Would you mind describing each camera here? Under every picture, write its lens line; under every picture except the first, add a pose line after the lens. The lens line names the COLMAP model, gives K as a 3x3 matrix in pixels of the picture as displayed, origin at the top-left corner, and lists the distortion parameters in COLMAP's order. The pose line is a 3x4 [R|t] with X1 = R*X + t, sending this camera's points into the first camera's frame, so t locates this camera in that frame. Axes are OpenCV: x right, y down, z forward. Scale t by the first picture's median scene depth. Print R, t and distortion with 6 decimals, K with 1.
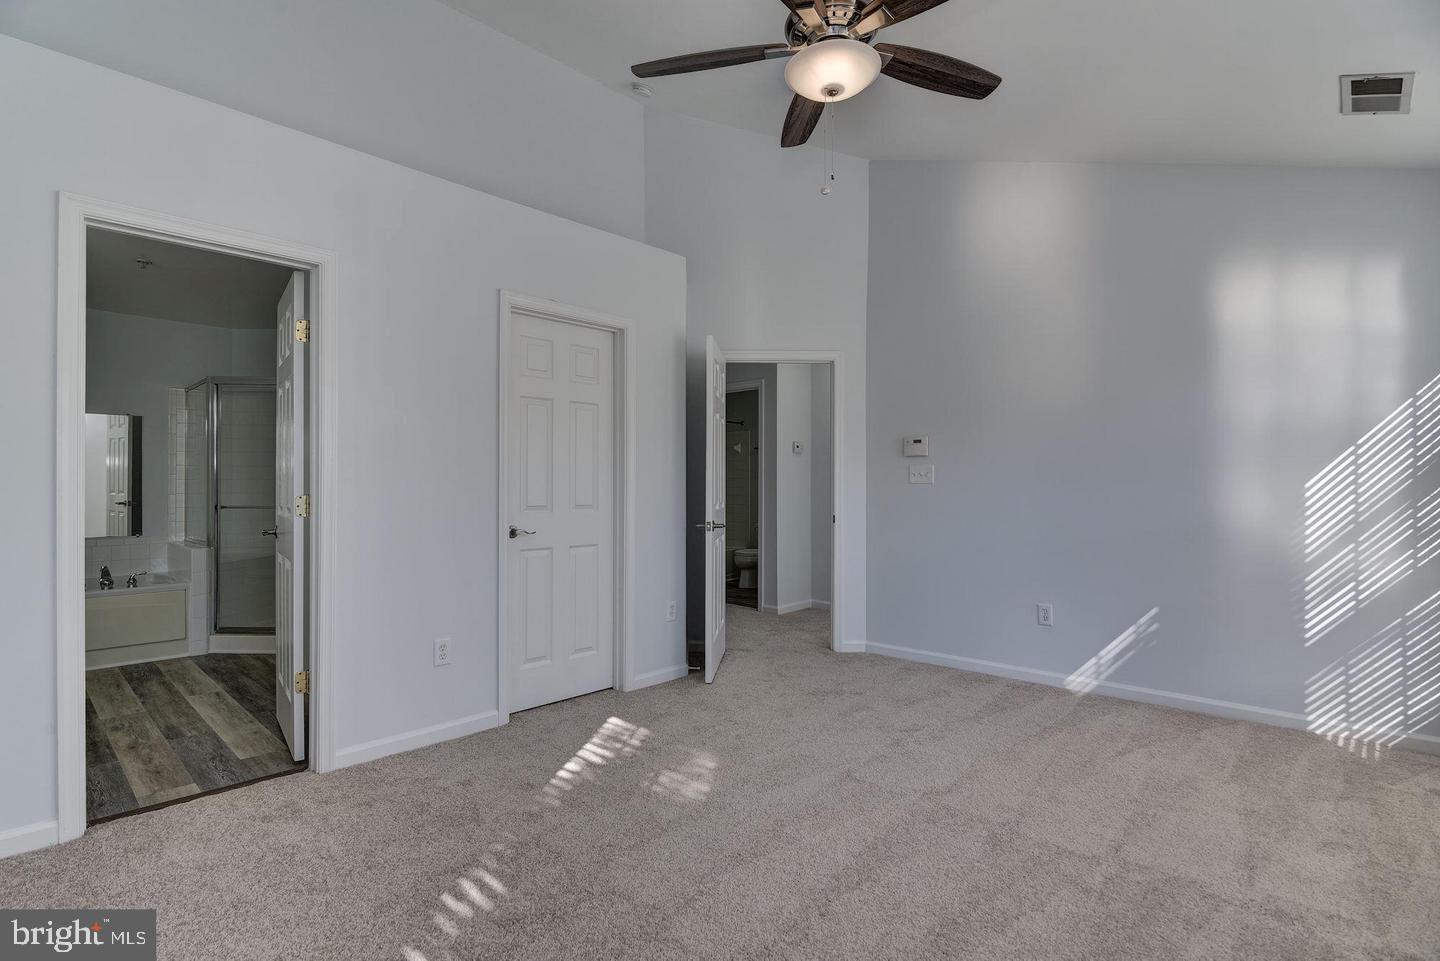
lens RADIAL K [[701.9, 0, 715.8], [0, 701.9, 490.1], [0, 0, 1]] dist [-0.010668, -0.000566]
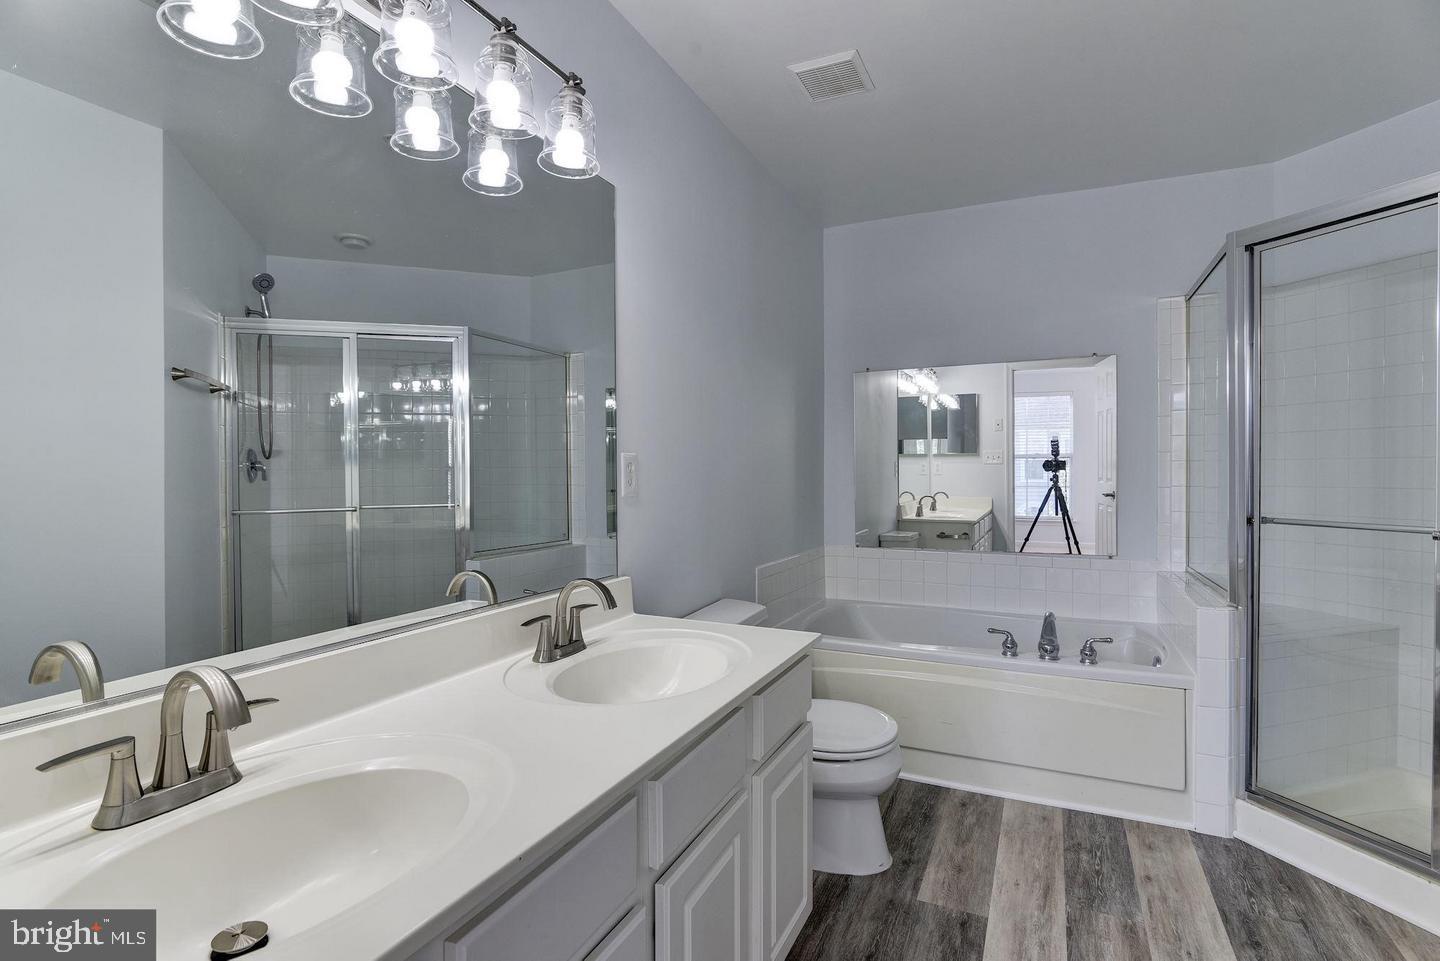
lens RADIAL K [[713.8, 0, 718.9], [0, 713.8, 477.1], [0, 0, 1]] dist [-0.001202, -0.000885]
pose [[0.332700, 0.002967, -0.943028, -0.355881], [0.000181, 0.999995, 0.003210, -0.004552], [0.943033, -0.001238, 0.332698, 0.469297]]
